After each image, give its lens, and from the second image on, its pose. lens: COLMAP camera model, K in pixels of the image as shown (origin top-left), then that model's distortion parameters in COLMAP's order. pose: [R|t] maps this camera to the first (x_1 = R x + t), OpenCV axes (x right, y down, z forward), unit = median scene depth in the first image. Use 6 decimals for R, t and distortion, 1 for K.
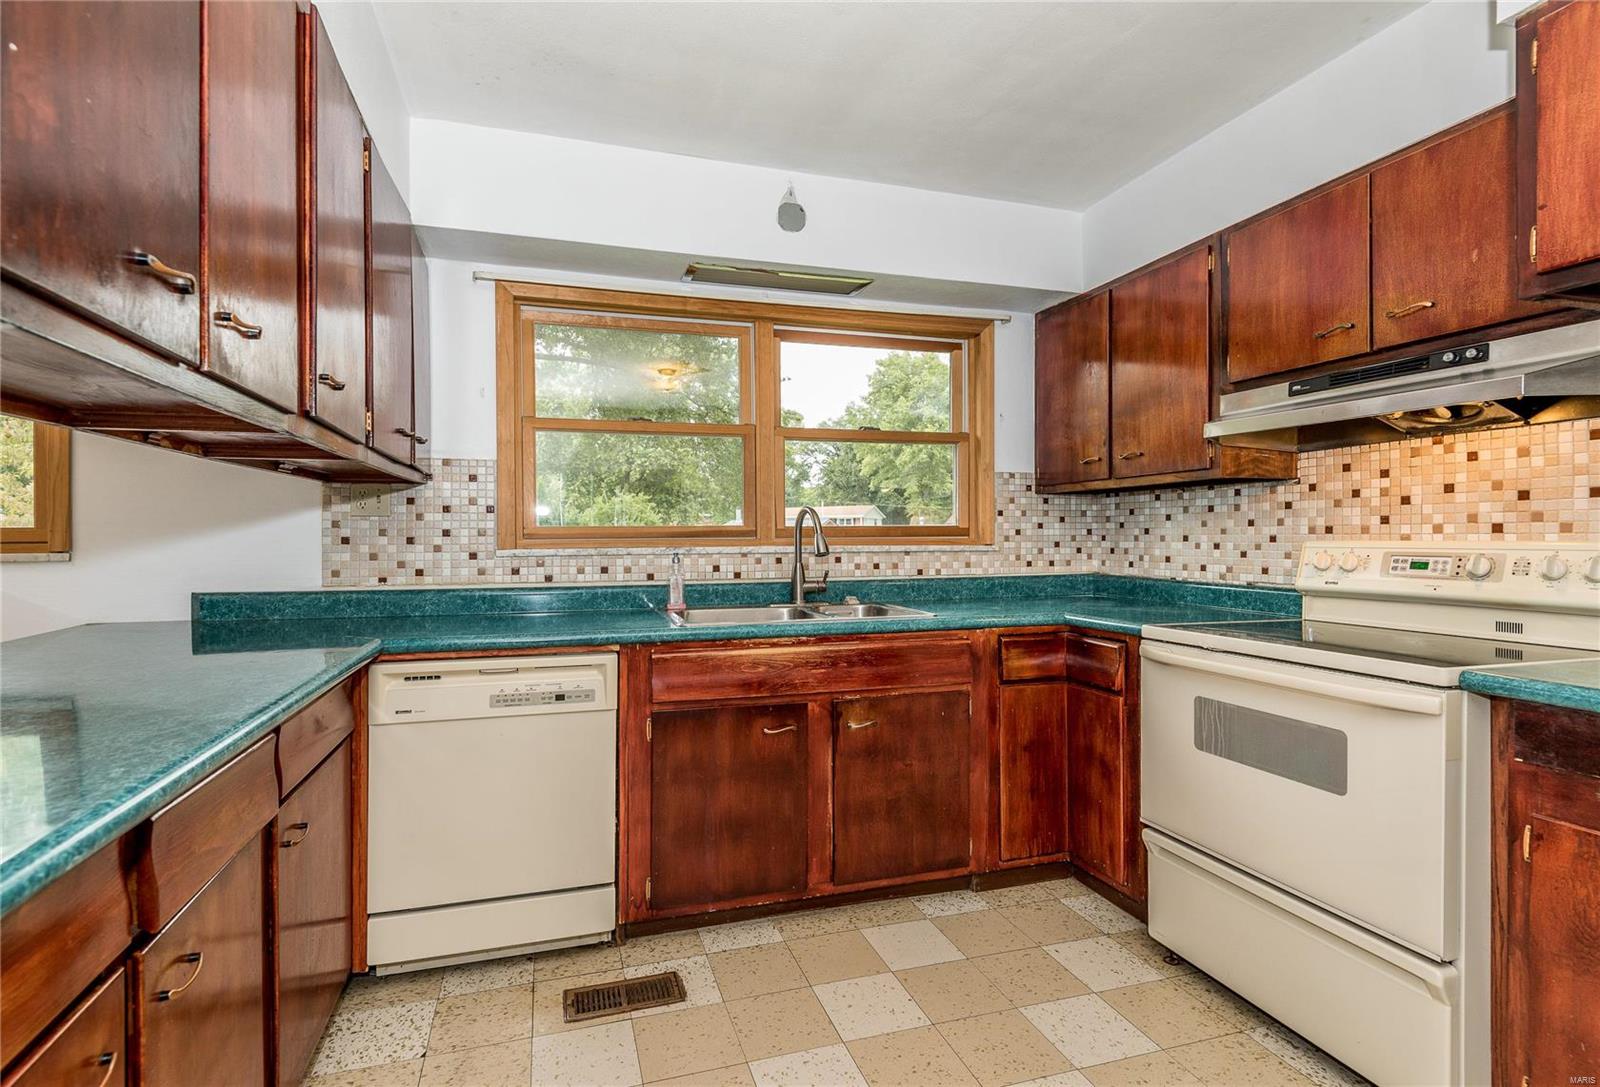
lens RADIAL K [[754.5, 0, 784.2], [0, 754.5, 538.8], [0, 0, 1]] dist [0.041563, -0.029848]
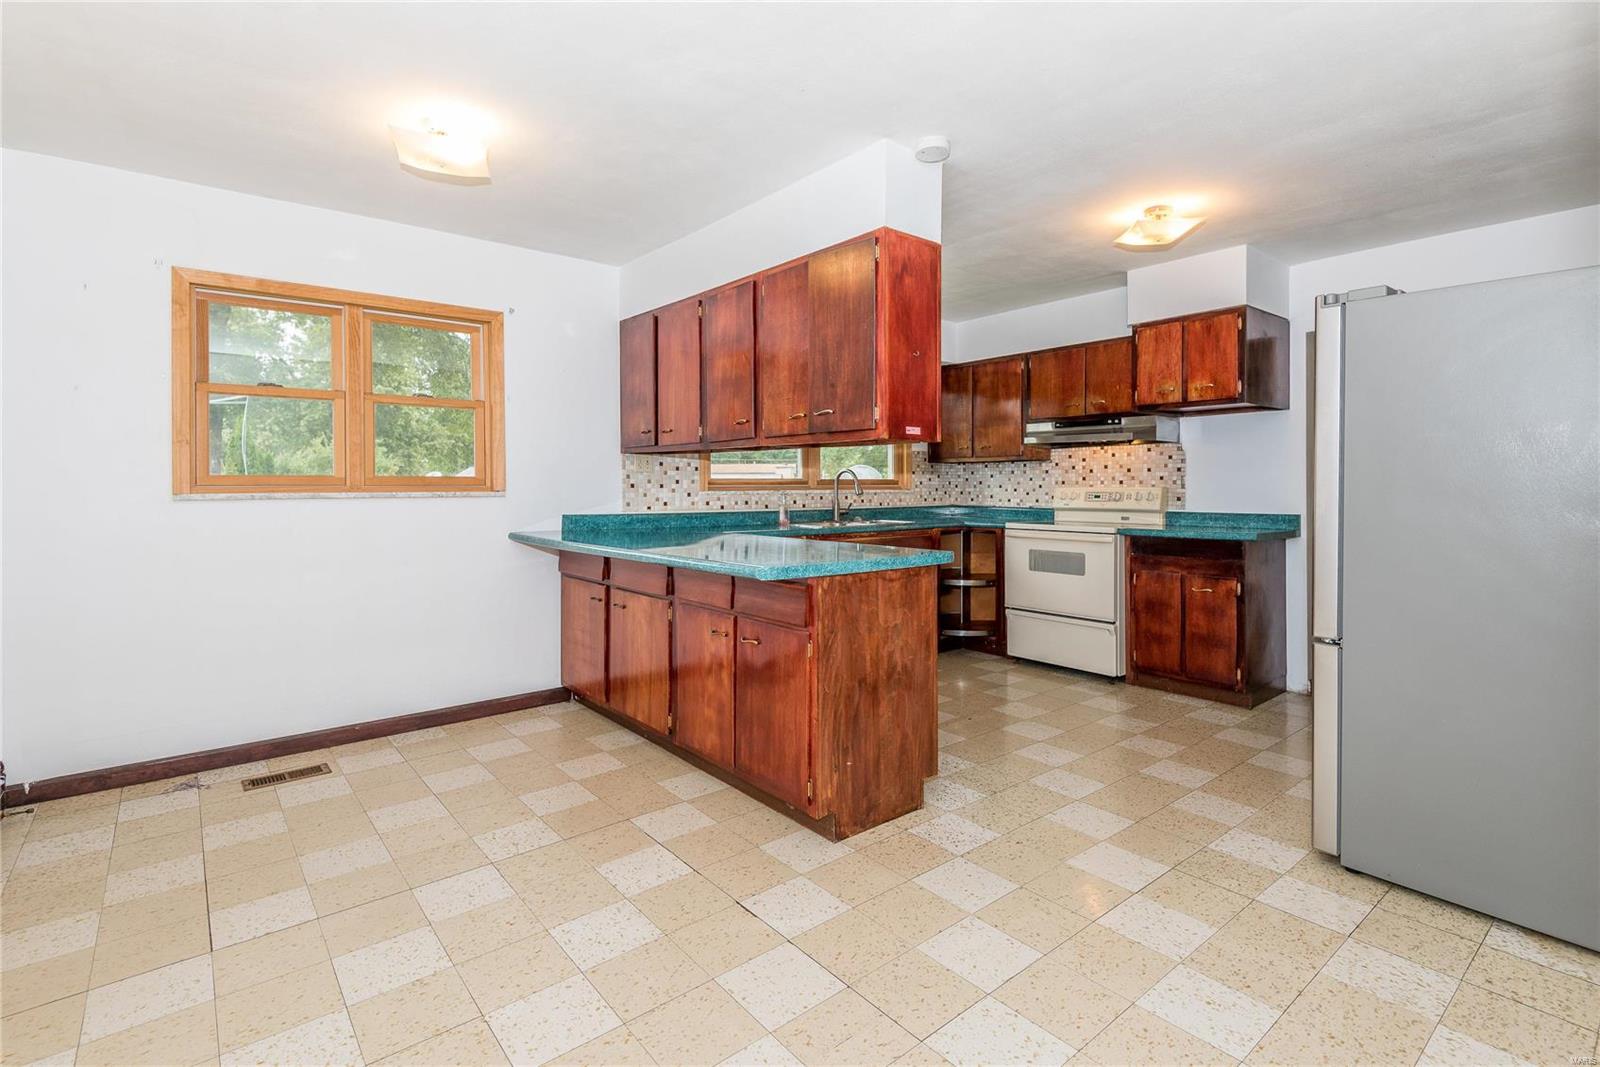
lens RADIAL K [[766.5, 0, 833.9], [0, 766.5, 493.3], [0, 0, 1]] dist [0.030214, -0.020782]
pose [[0.906049, -0.000607, 0.423172, -0.916480], [-0.001748, 0.999985, 0.005179, 0.009851], [-0.423169, -0.005432, 0.906035, -0.832680]]
